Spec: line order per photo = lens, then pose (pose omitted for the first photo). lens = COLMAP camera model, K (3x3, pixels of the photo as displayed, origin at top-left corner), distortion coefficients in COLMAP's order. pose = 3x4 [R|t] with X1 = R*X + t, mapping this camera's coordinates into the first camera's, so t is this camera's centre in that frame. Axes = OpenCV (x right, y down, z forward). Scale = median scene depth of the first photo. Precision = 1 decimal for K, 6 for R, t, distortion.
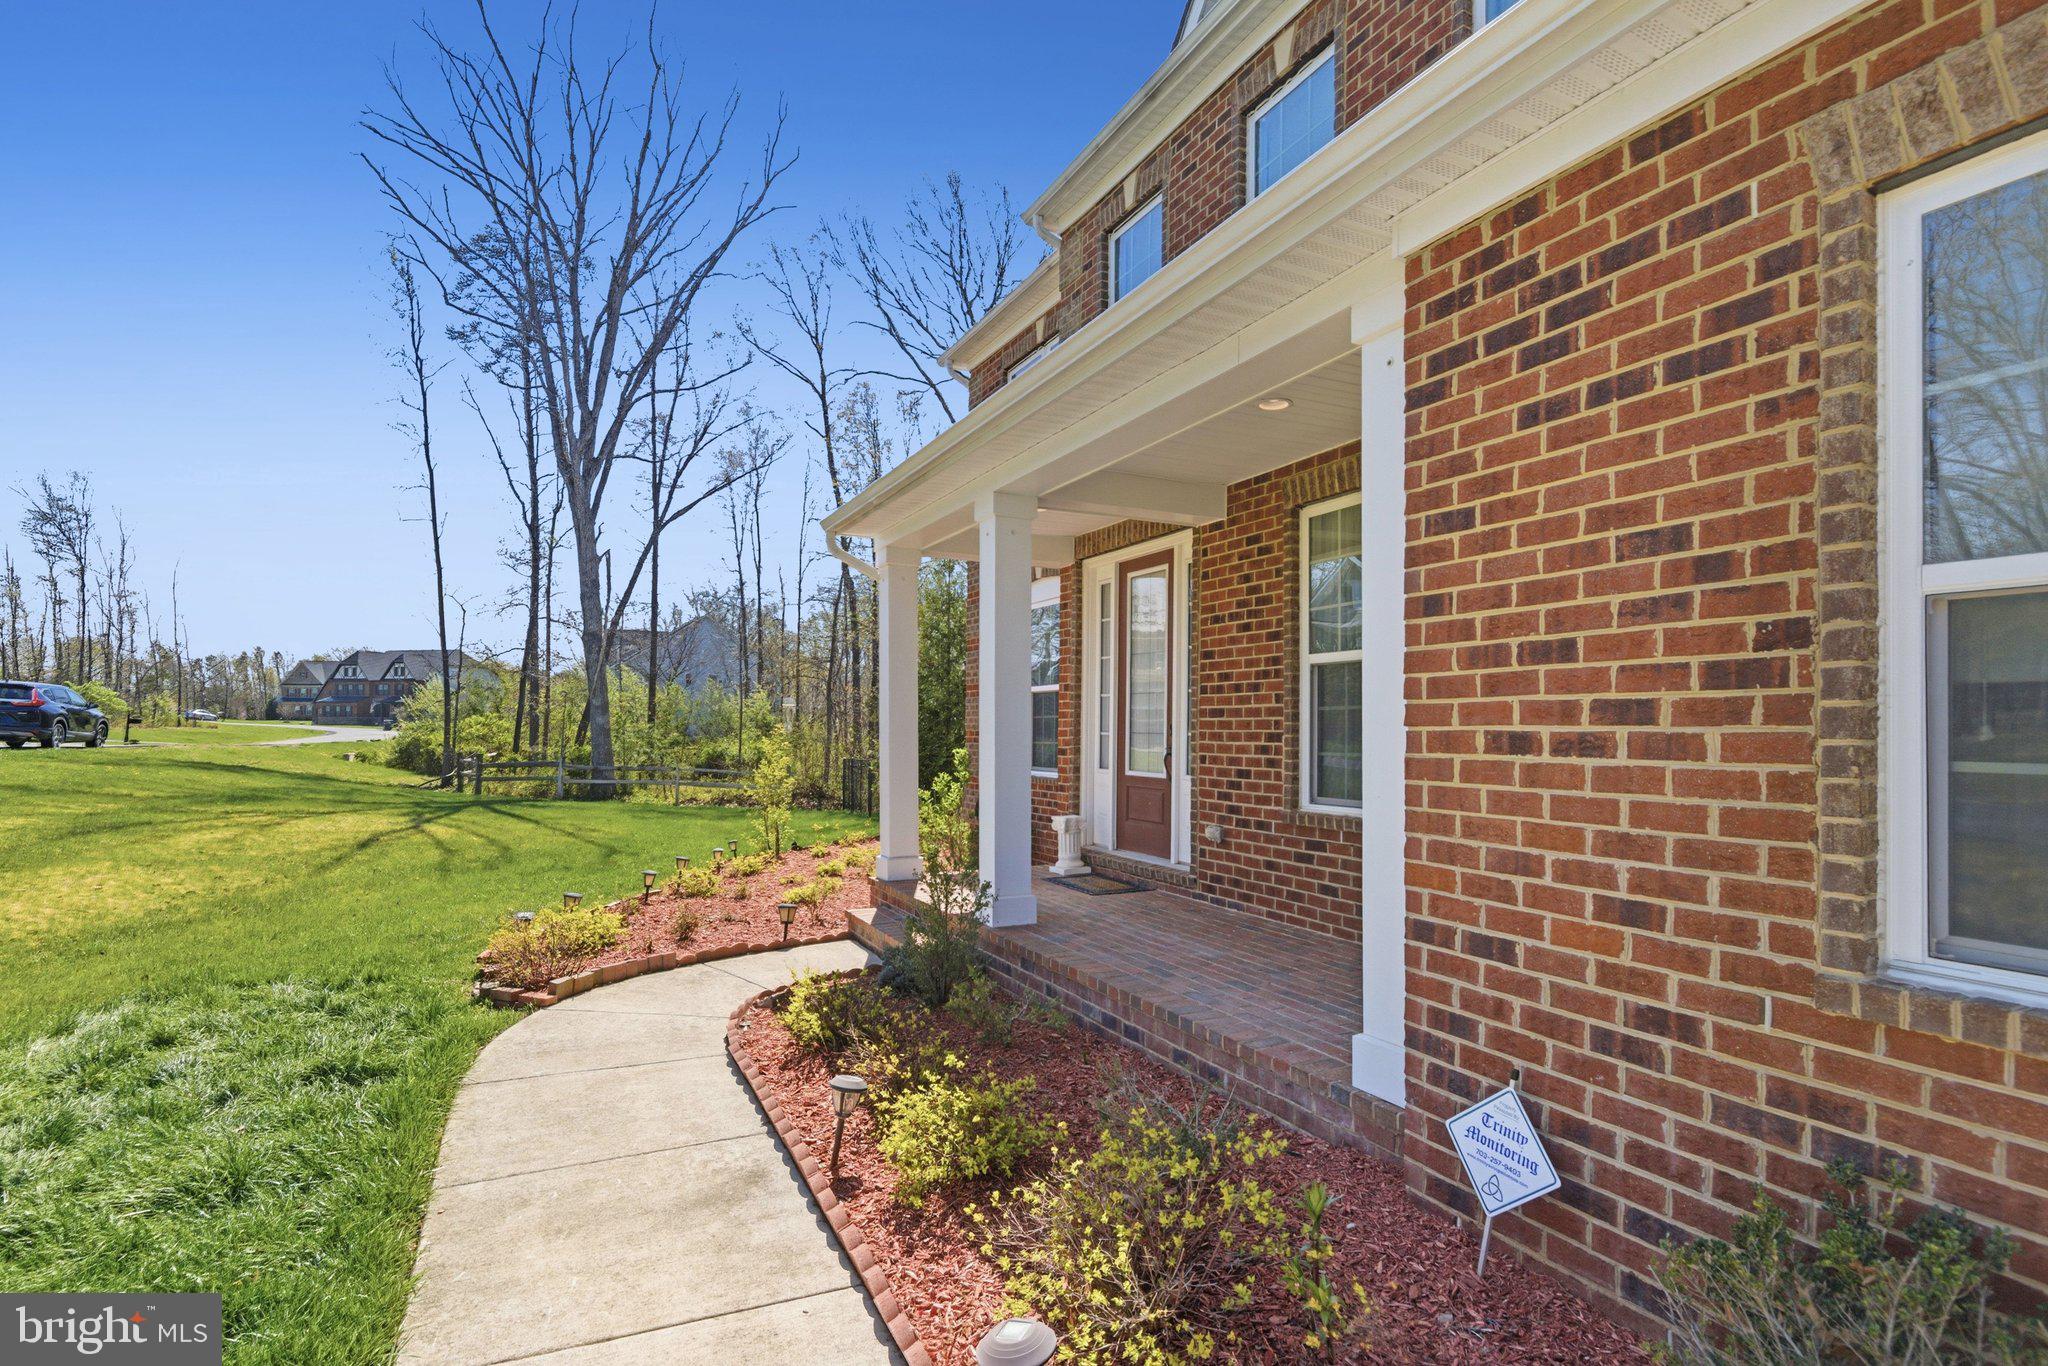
lens RADIAL K [[1023.1, 0, 1010.8], [0, 1023.1, 714.5], [0, 0, 1]] dist [-0.001239, -0.000248]
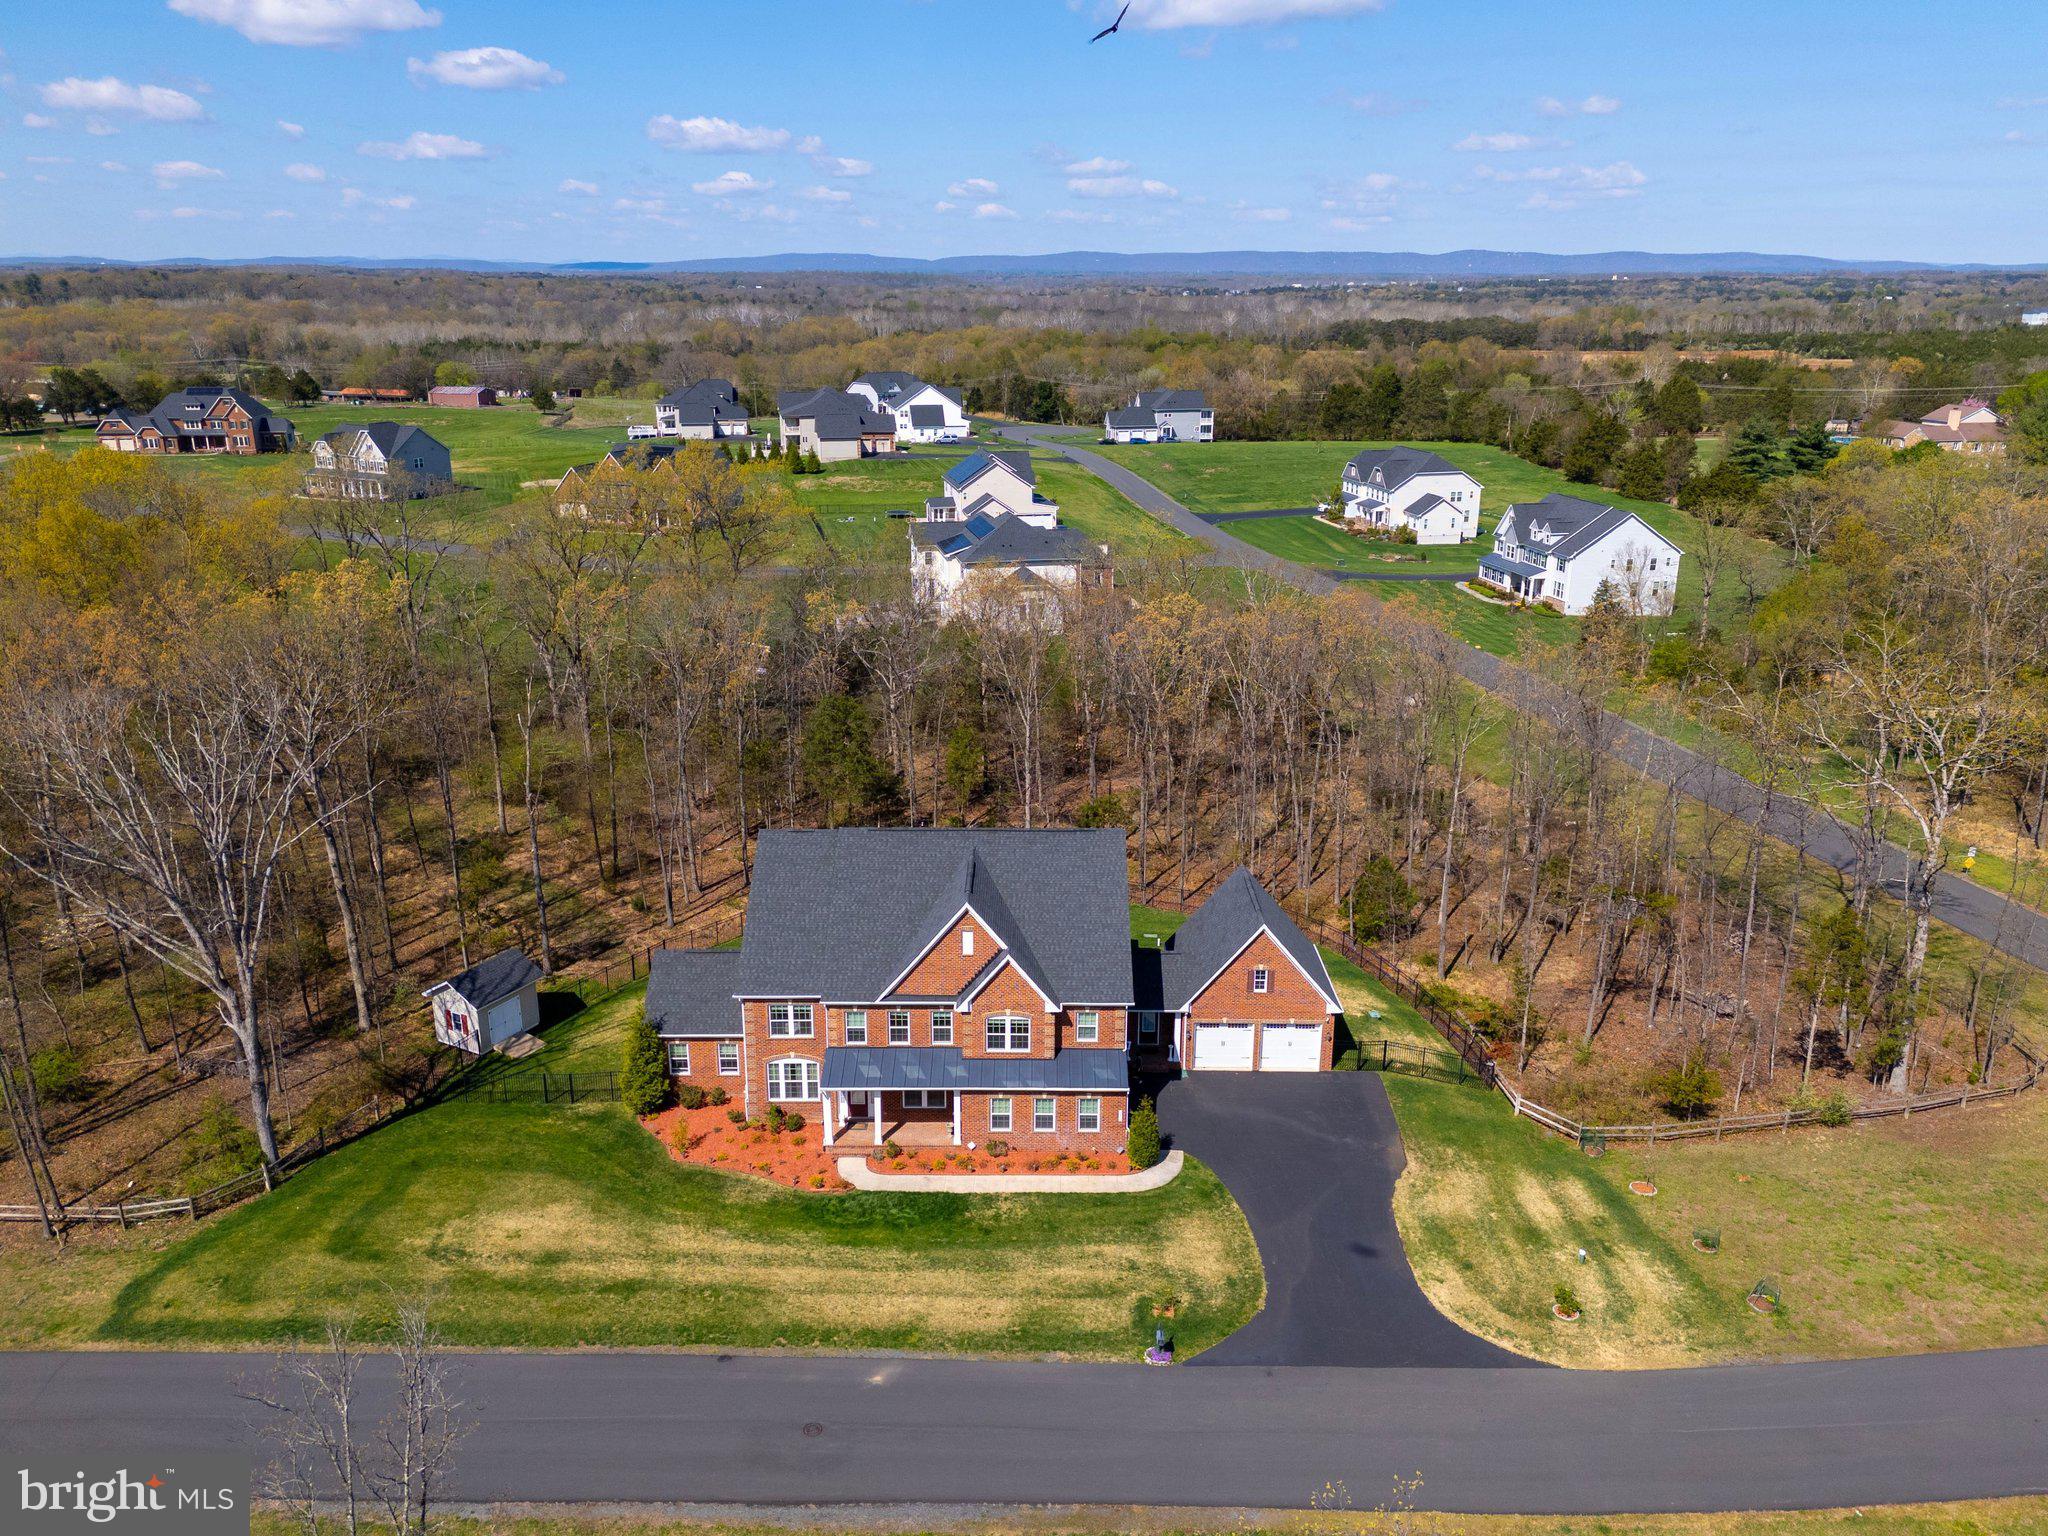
lens RADIAL K [[1497.6, 0, 1026.7], [0, 1497.6, 769.8], [0, 0, 1]] dist [0.079209, -0.074719]
pose [[0.435730, -0.277732, 0.856157, -7.488796], [-0.012774, 0.949199, 0.314416, -5.322810], [-0.899987, -0.147937, 0.410047, -3.628648]]
